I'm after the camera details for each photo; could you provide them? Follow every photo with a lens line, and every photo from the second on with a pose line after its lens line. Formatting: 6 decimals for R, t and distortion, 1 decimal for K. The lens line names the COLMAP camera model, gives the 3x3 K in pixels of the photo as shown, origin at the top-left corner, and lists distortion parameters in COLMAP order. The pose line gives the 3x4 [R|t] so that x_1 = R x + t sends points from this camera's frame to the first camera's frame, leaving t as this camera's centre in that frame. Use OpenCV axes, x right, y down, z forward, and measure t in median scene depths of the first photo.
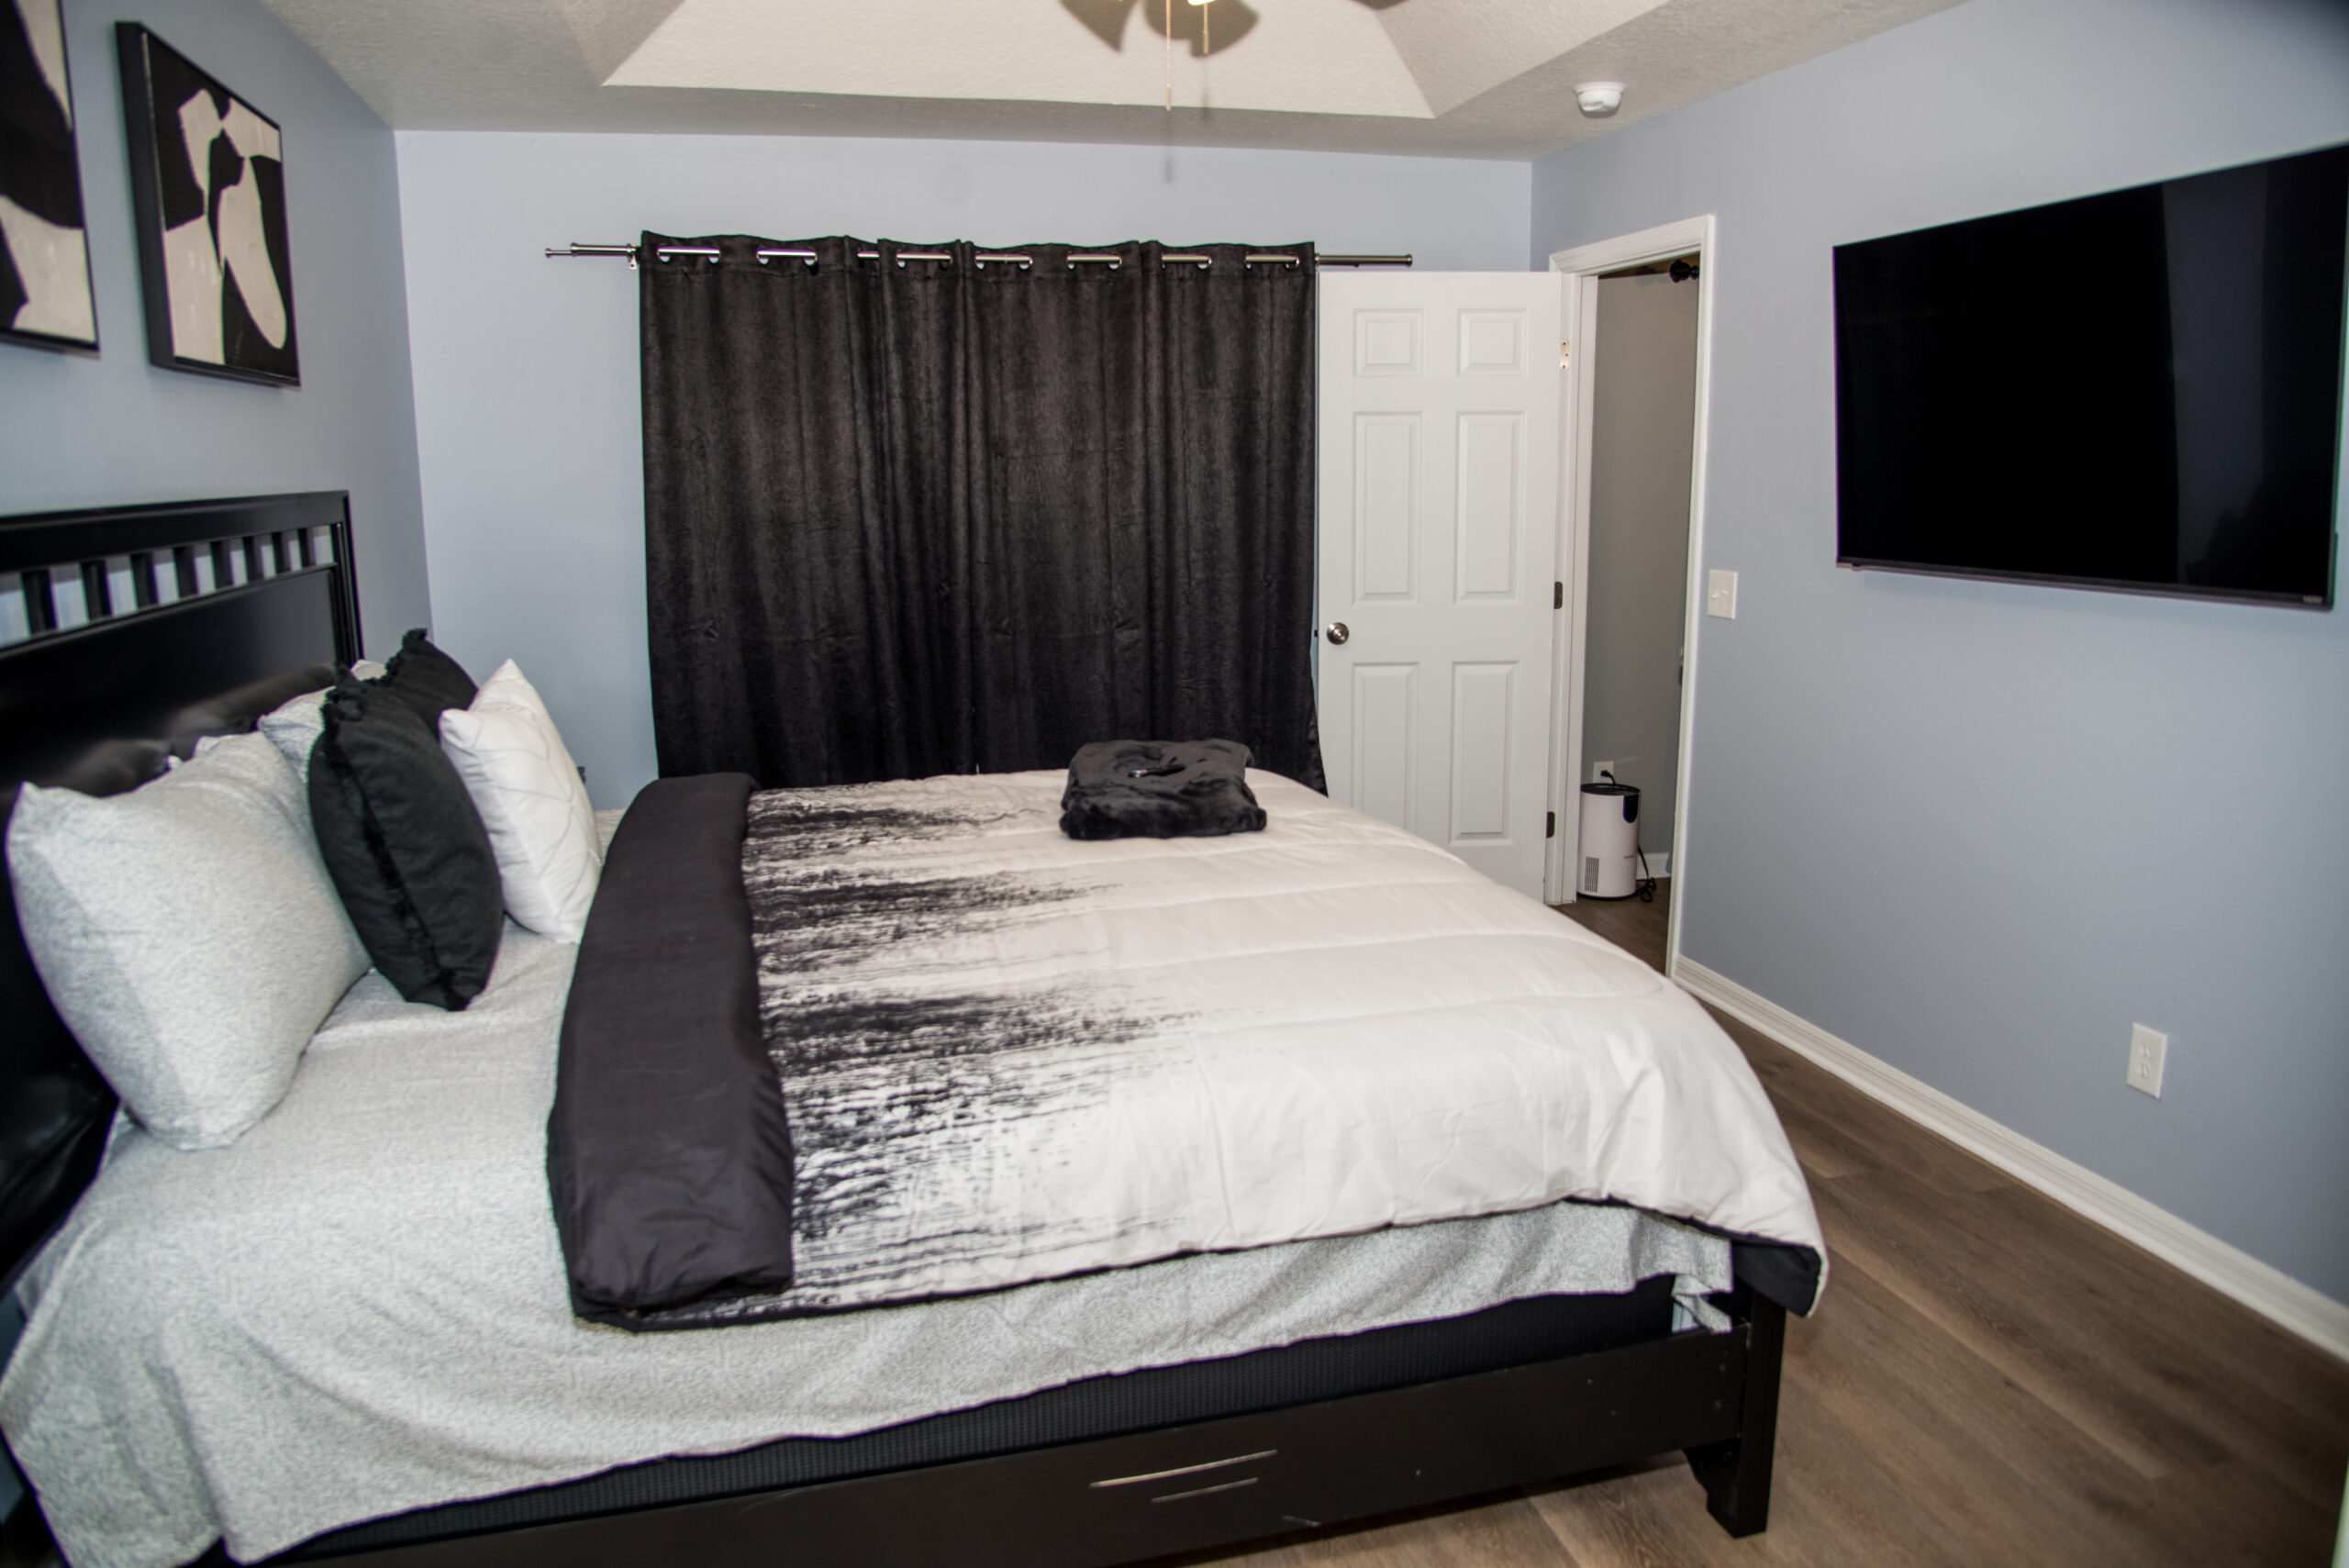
lens RADIAL K [[1605.0, 0, 1165.5], [0, 1605.0, 793.3], [0, 0, 1]] dist [-0.117157, 0.057905]
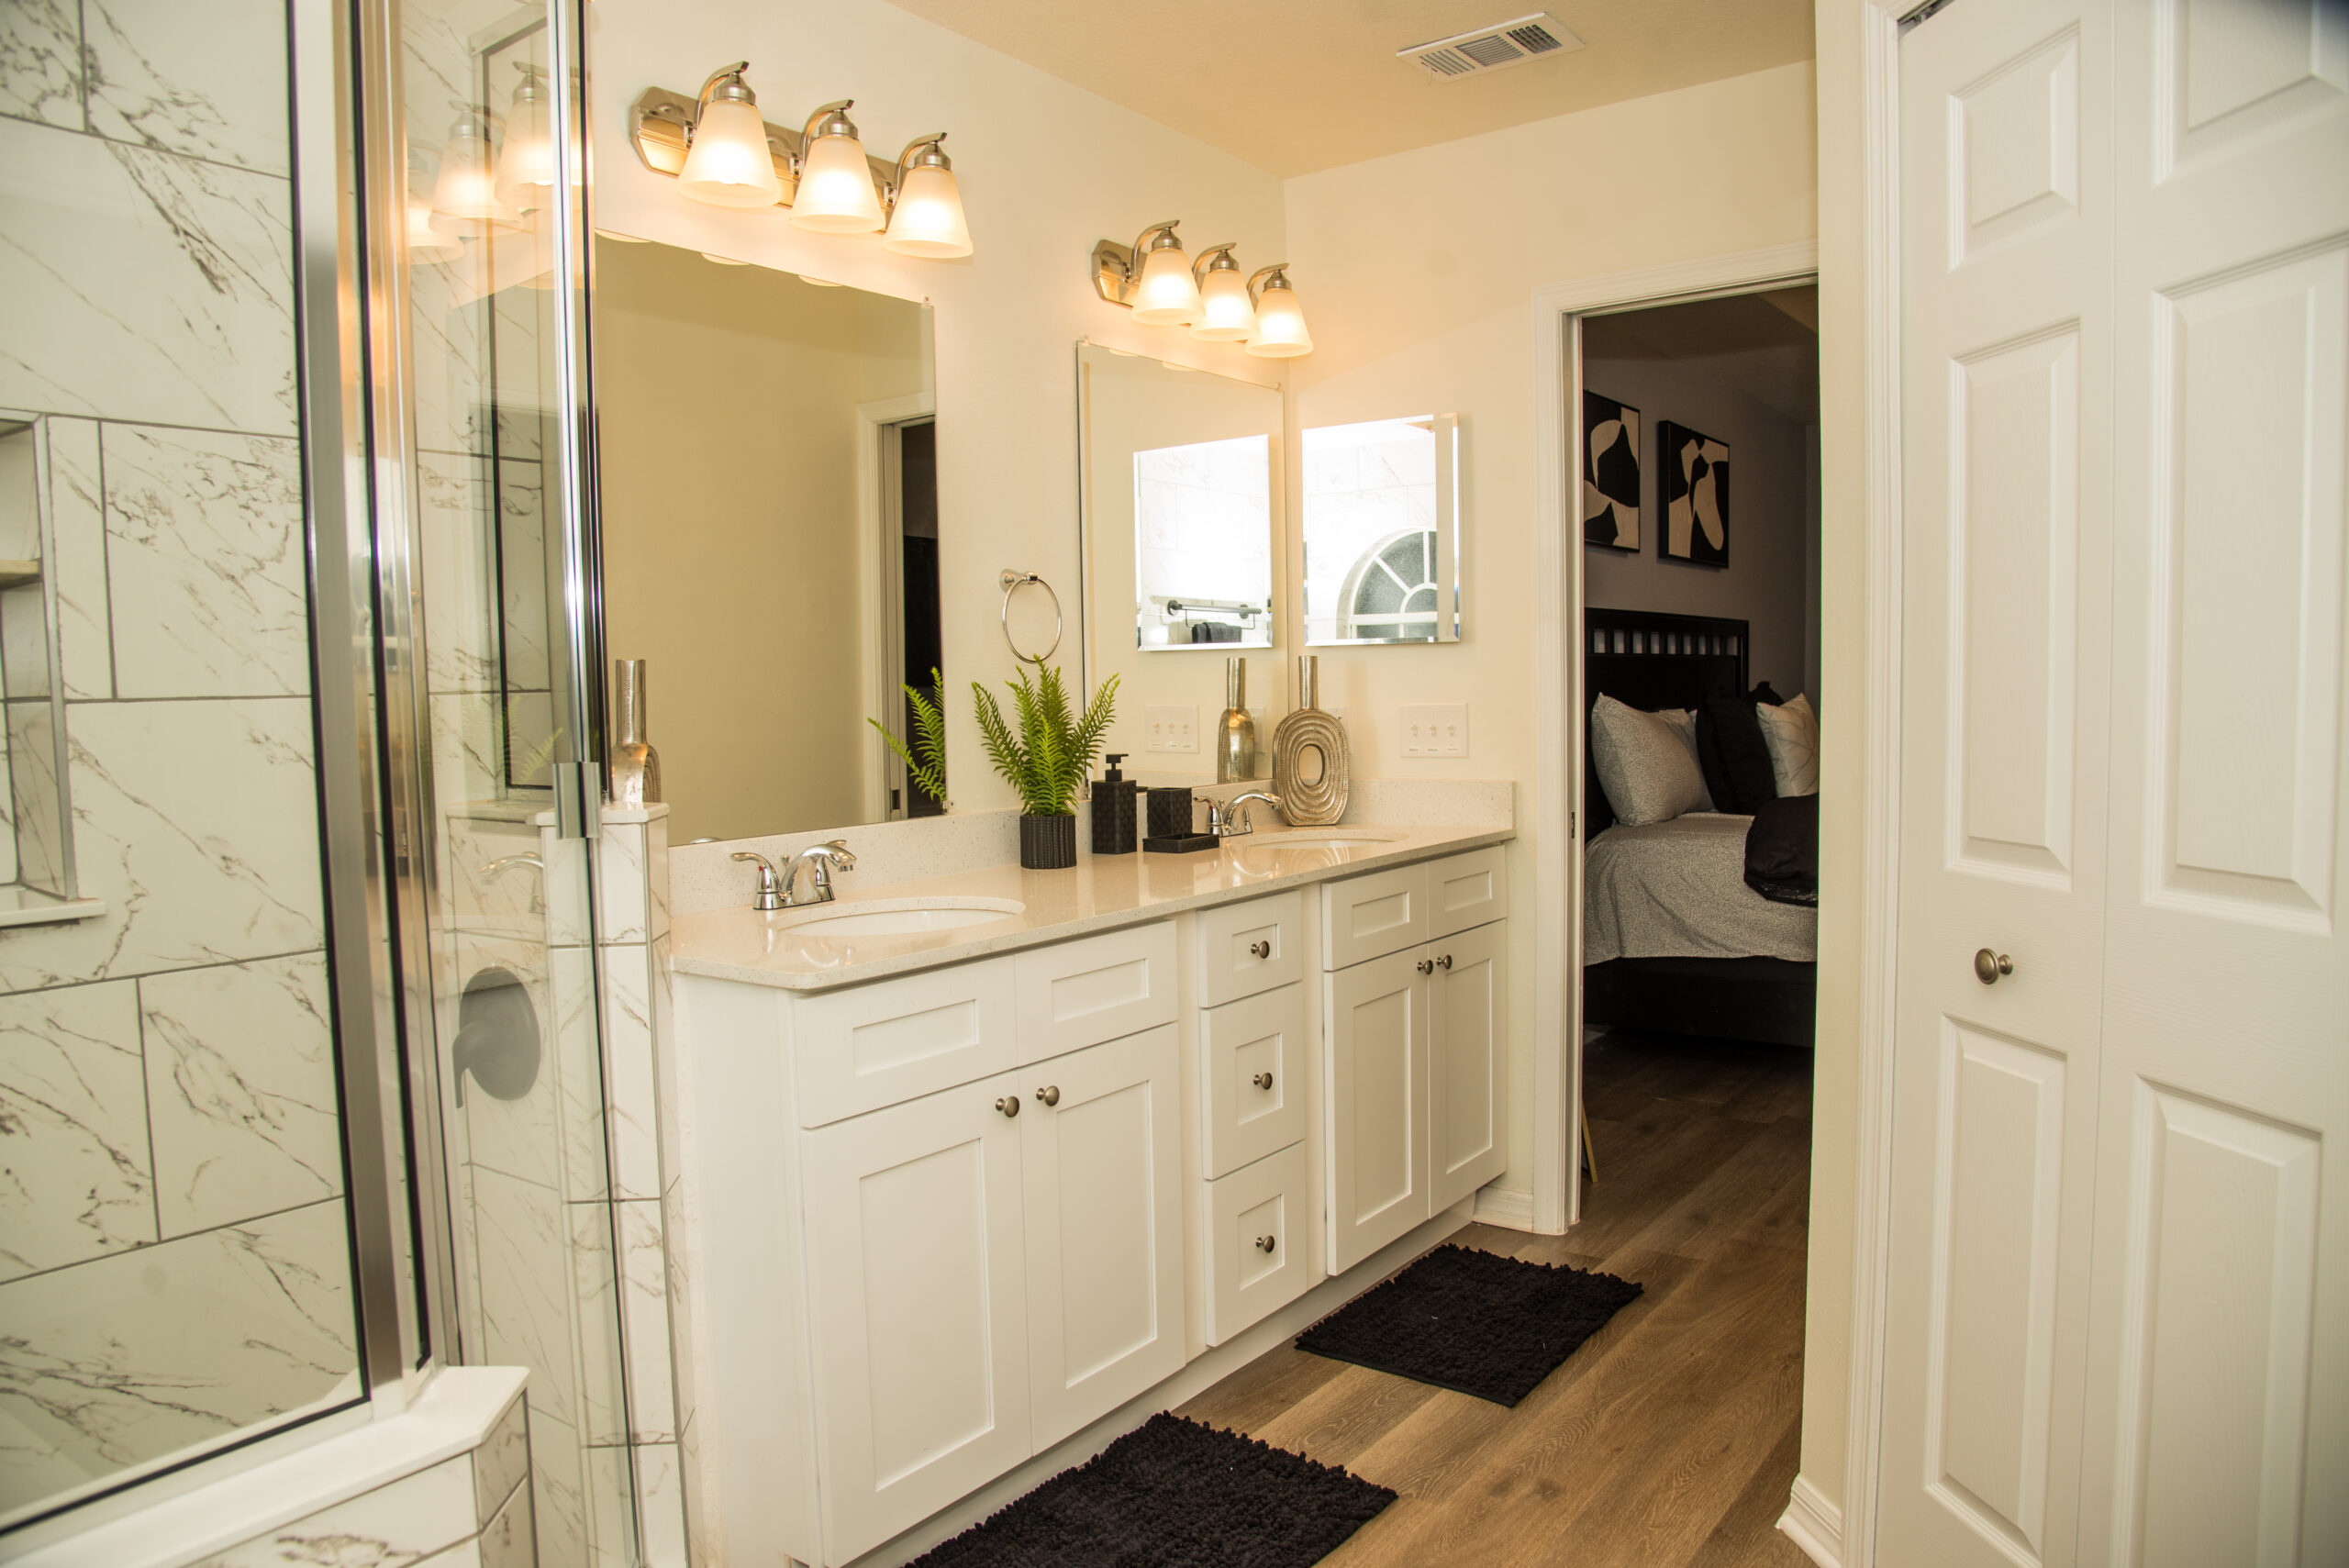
lens RADIAL K [[1568.0, 0, 1169.2], [0, 1568.0, 794.3], [0, 0, 1]] dist [-0.112729, 0.059046]
pose [[0.627591, 0.054698, -0.776619, 0.714026], [-0.149066, 0.987516, -0.050910, 0.304117], [0.764139, 0.147718, 0.627910, -0.990713]]
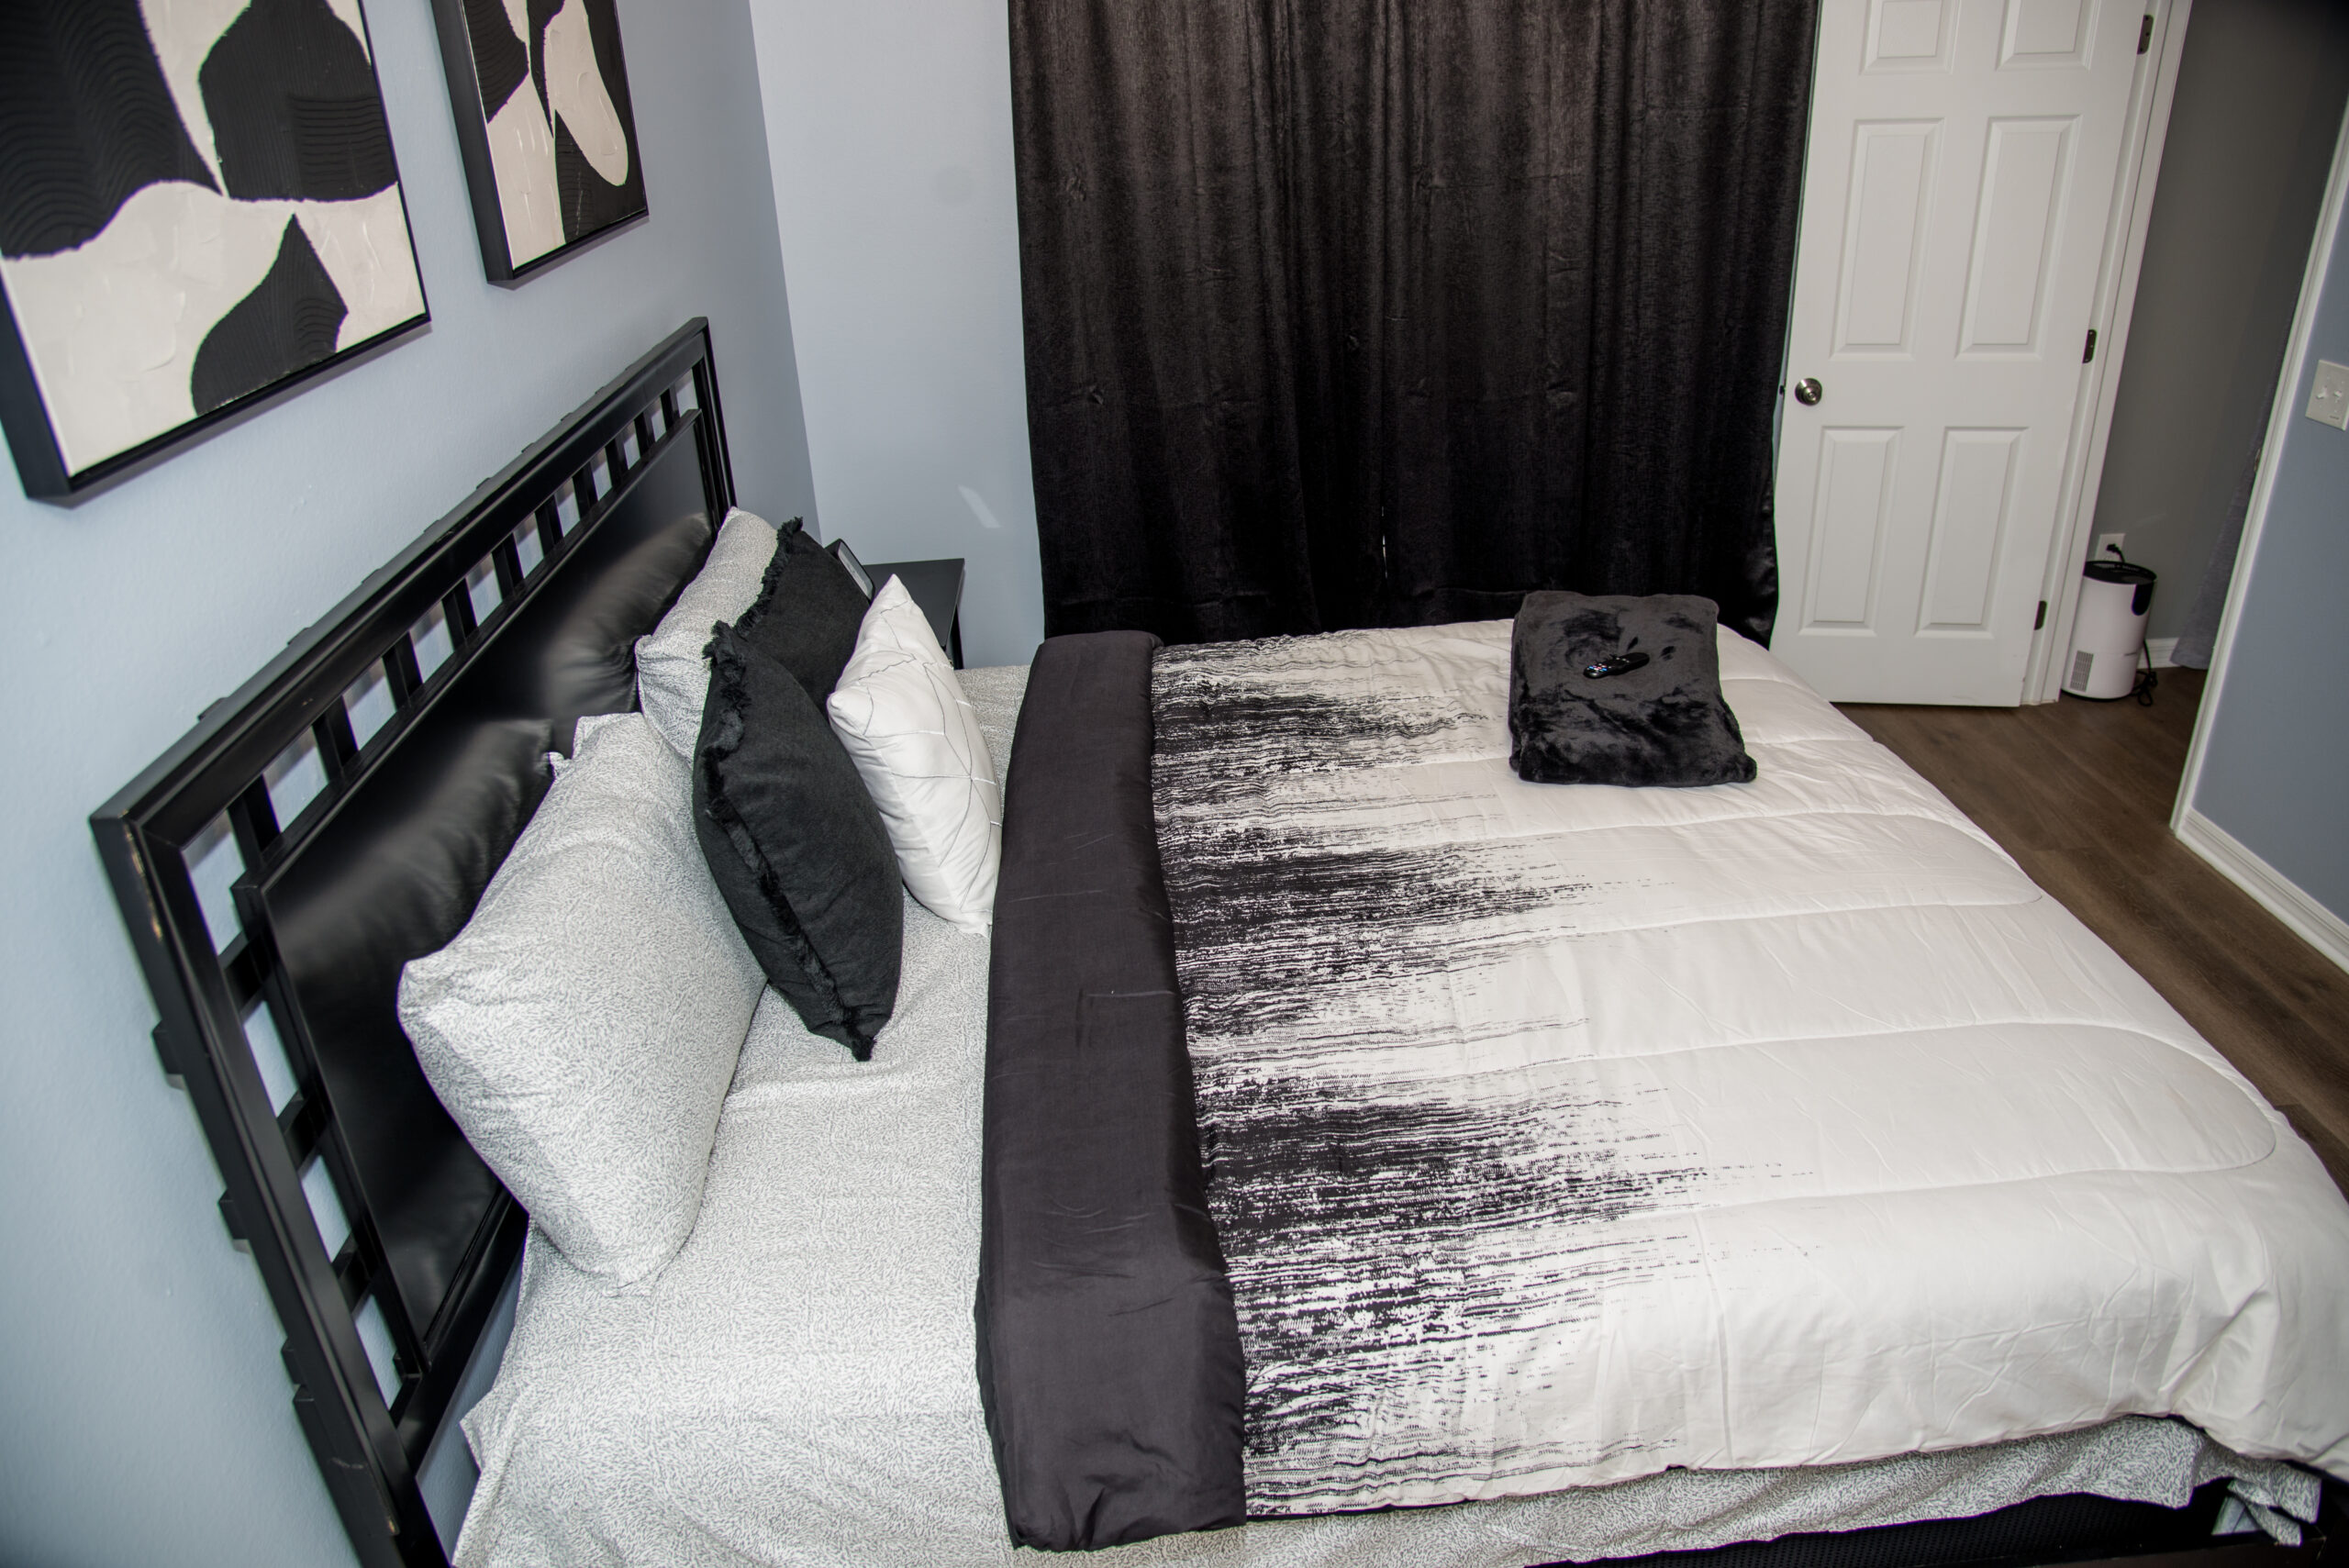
lens RADIAL K [[1632.2, 0, 1168.5], [0, 1632.2, 811.2], [0, 0, 1]] dist [-0.113659, 0.063437]
pose [[0.976393, 0.060432, -0.207375, -0.073726], [-0.004268, 0.965276, 0.261197, -0.216976], [0.215959, -0.254146, 0.942747, 0.147035]]
